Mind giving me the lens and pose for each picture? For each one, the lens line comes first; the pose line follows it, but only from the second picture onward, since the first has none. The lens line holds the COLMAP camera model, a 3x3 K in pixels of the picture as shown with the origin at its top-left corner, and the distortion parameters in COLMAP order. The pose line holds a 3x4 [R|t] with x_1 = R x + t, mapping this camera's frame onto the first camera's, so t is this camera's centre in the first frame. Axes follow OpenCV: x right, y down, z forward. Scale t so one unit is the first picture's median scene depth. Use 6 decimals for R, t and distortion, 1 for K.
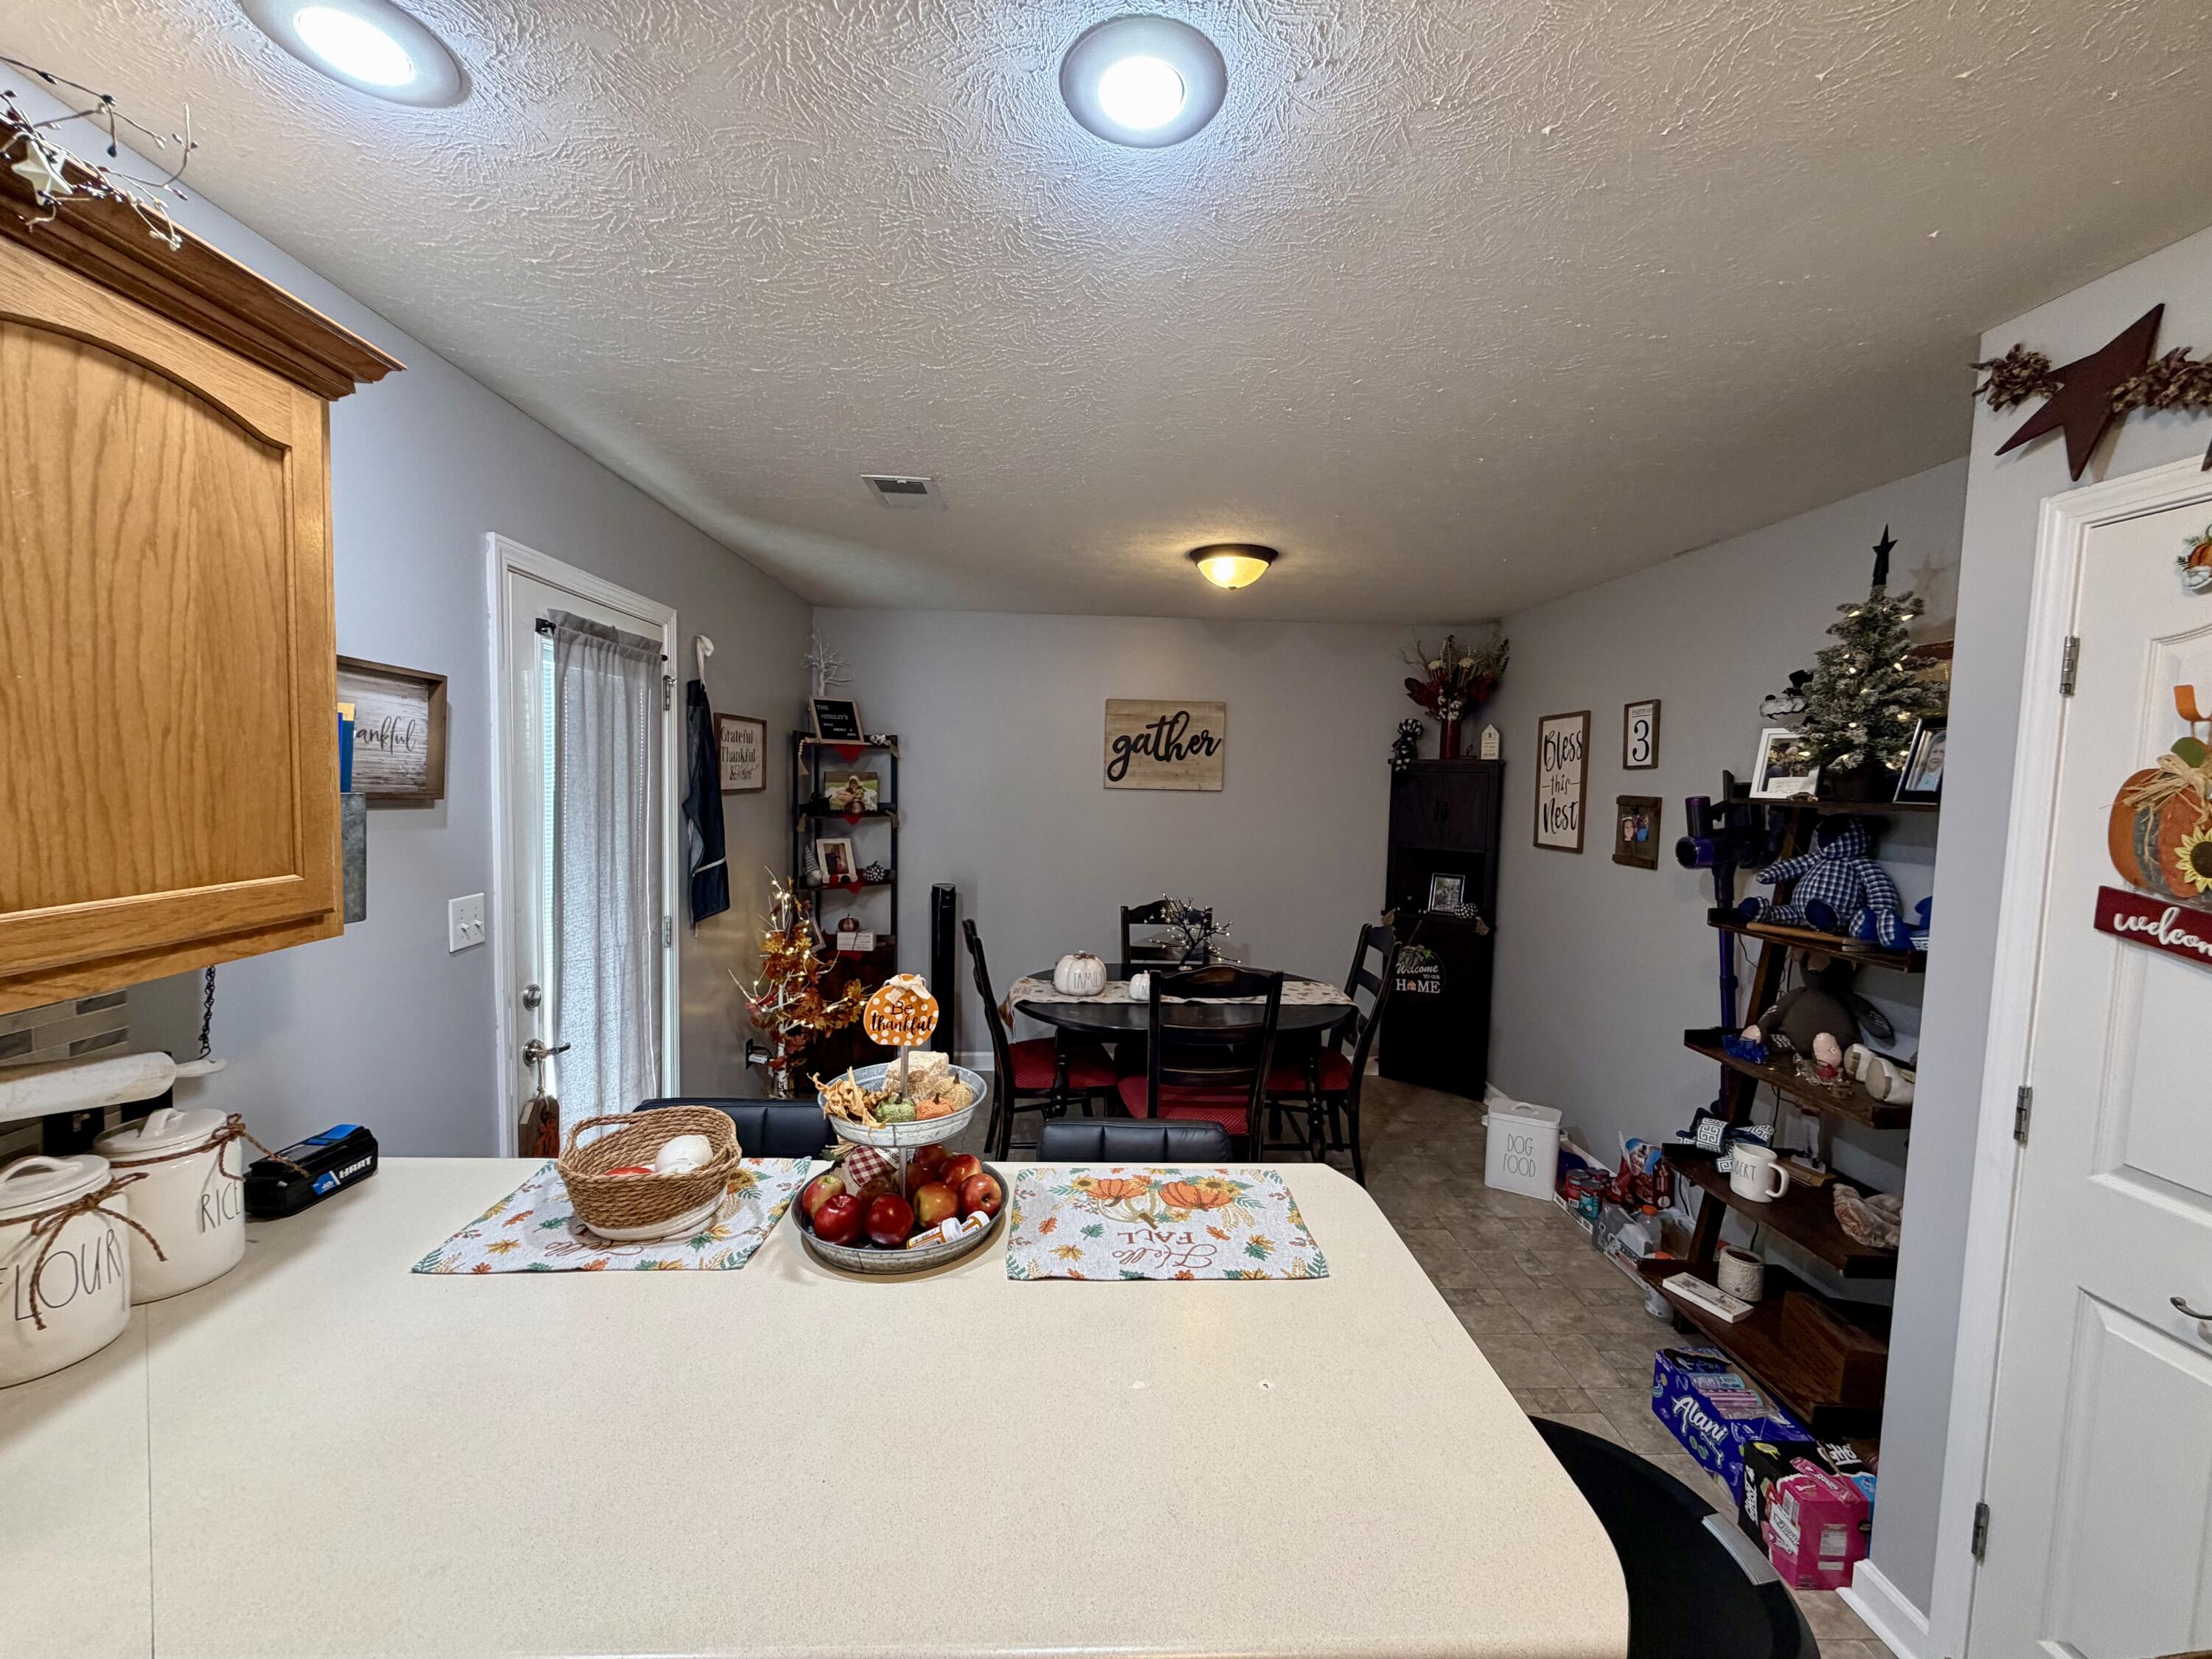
lens RADIAL K [[885.9, 0, 1102.1], [0, 885.9, 830.1], [0, 0, 1]] dist [-0.001942, -0.000577]
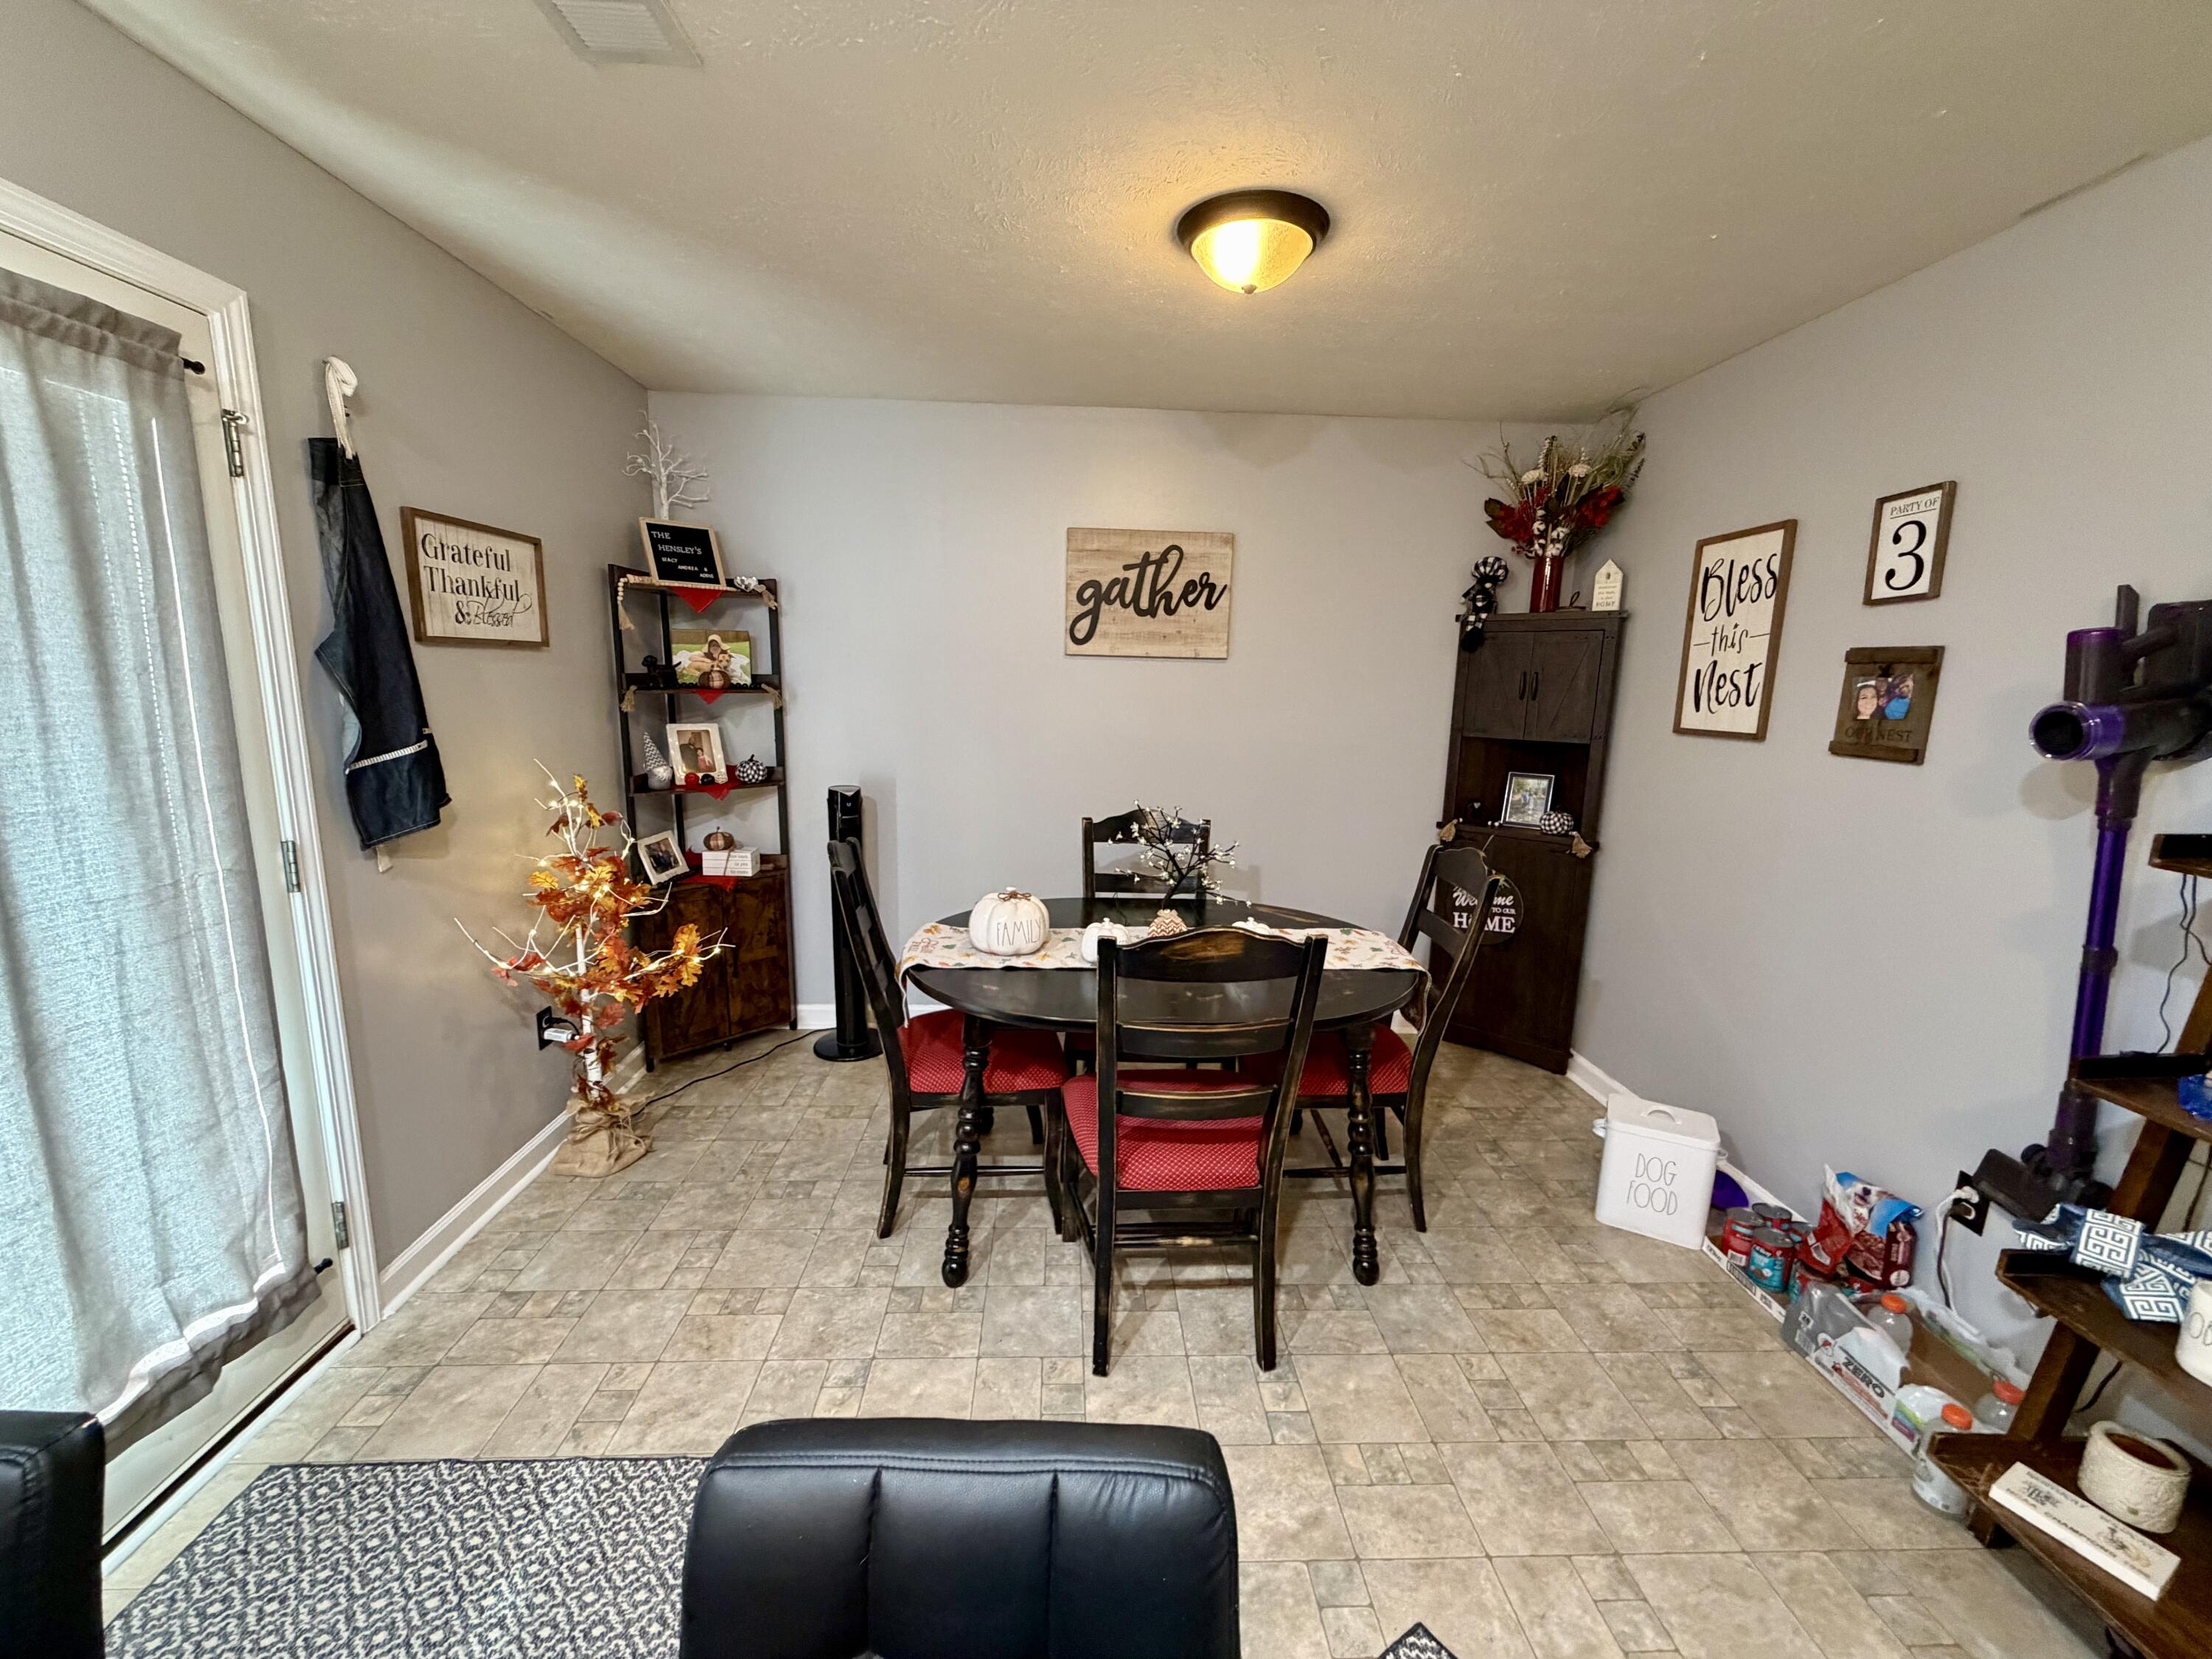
lens RADIAL K [[885.9, 0, 1105.8], [0, 885.9, 830.1], [0, 0, 1]] dist [-0.001942, -0.000577]
pose [[1.000000, 0.000828, 0.000505, 0.042514], [-0.000878, 0.993868, 0.110573, 0.018610], [-0.000410, -0.110573, 0.993868, 0.310871]]
